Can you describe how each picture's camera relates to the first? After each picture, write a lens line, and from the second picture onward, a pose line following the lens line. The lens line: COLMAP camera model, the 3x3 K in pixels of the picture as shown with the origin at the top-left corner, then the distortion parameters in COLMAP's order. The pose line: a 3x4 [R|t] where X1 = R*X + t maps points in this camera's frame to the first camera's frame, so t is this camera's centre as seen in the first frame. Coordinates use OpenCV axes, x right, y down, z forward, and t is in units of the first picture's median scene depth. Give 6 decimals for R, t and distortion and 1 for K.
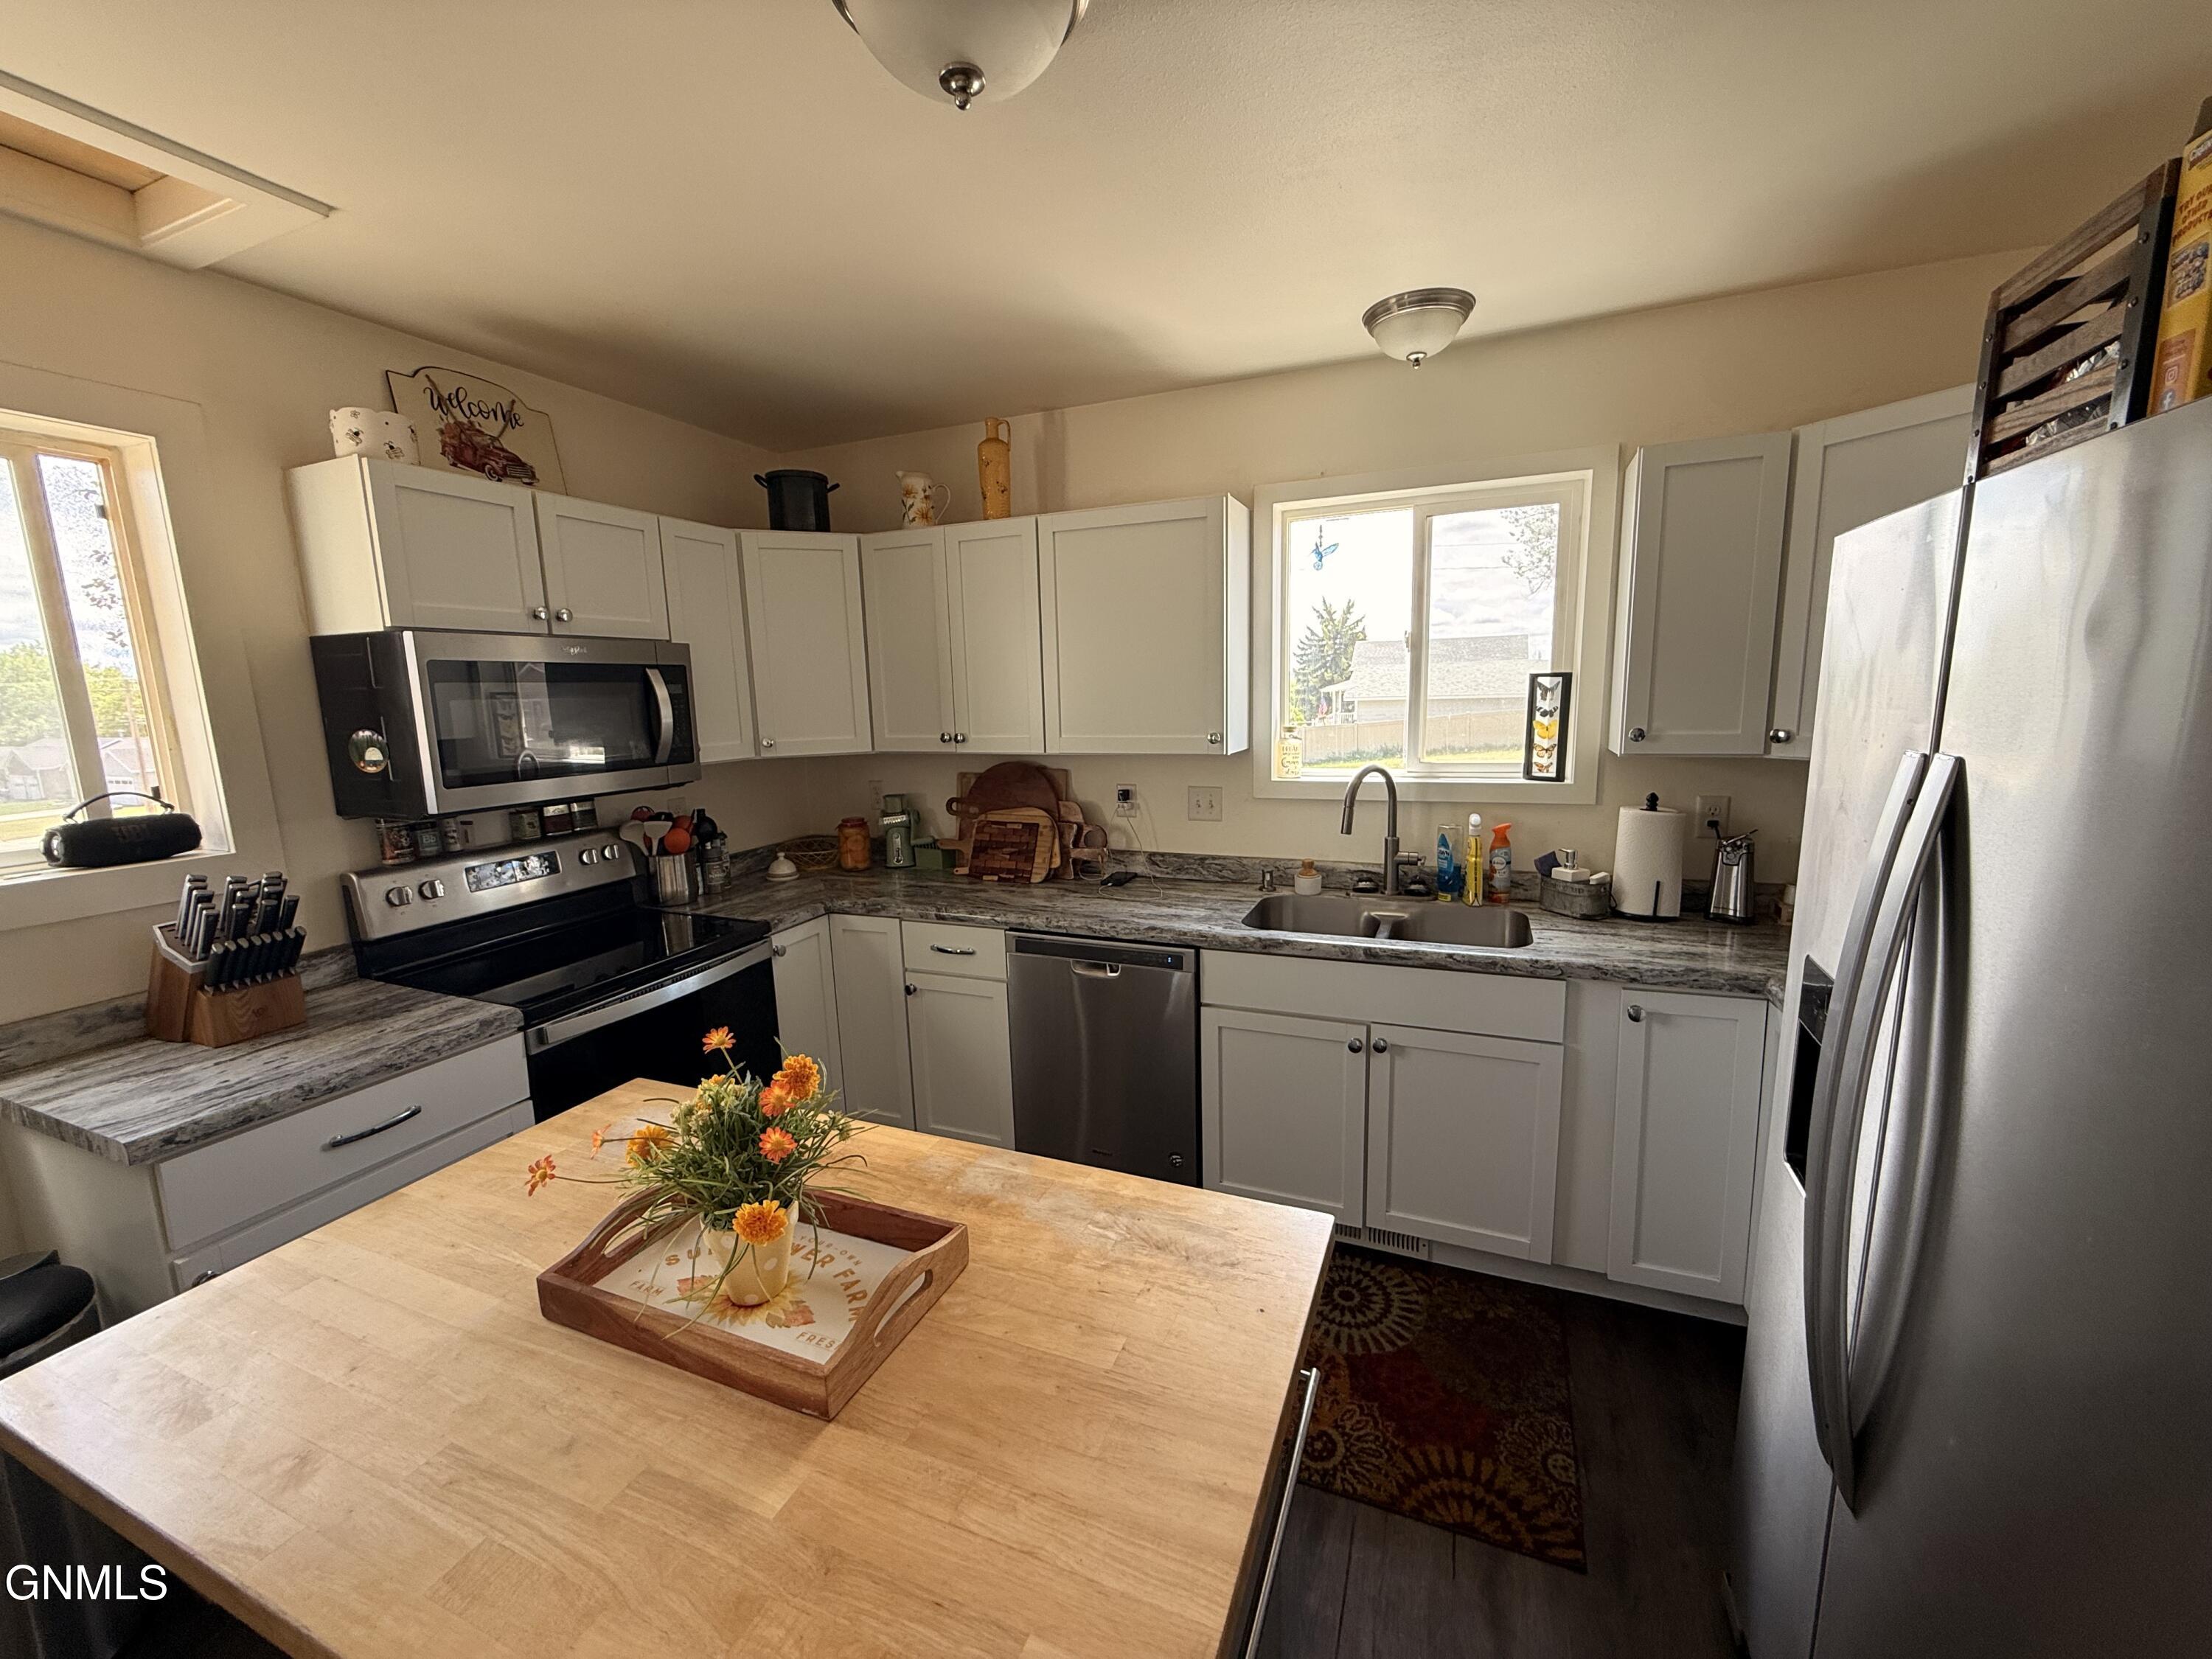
lens RADIAL K [[878.9, 0, 1104.5], [0, 878.9, 827.4], [0, 0, 1]] dist [-0.001799, 0.000161]
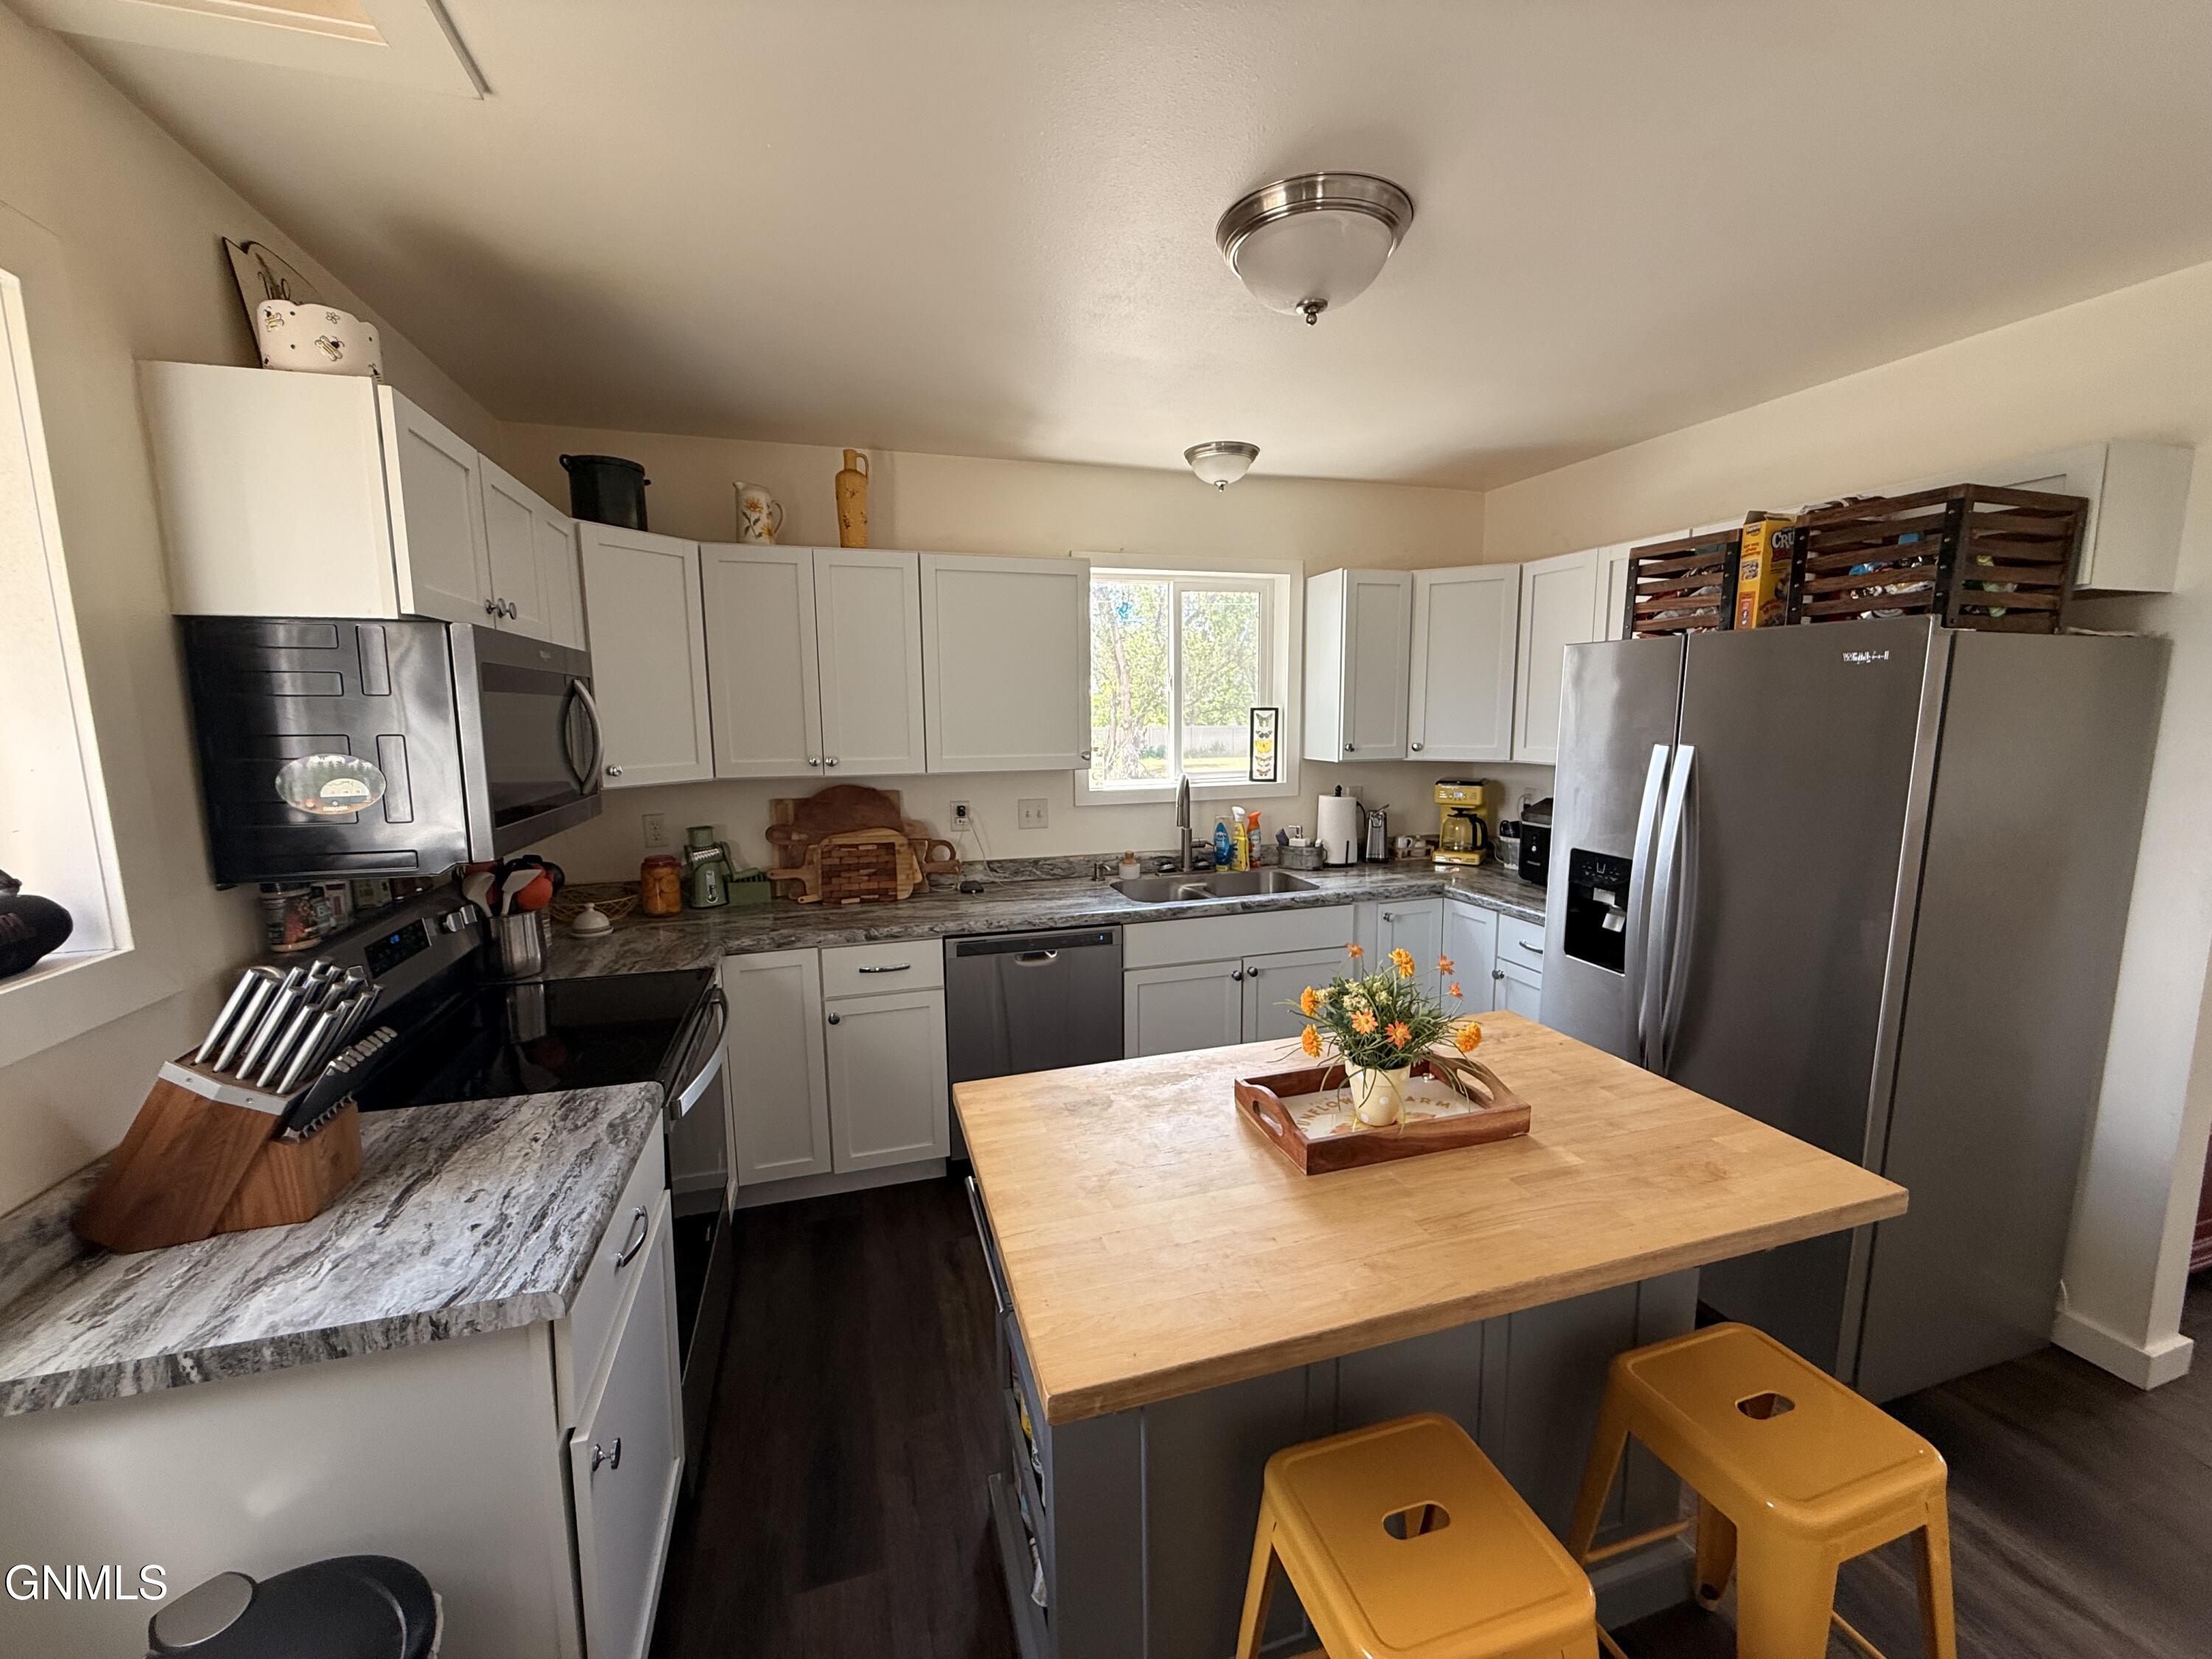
lens RADIAL K [[878.9, 0, 1099.4], [0, 878.9, 830.6], [0, 0, 1]] dist [-0.001799, 0.000161]
pose [[0.773486, -0.068149, 0.630138, -0.619913], [0.088323, 0.996092, -0.000688, 0.003959], [-0.627629, 0.056188, 0.776483, 0.049759]]
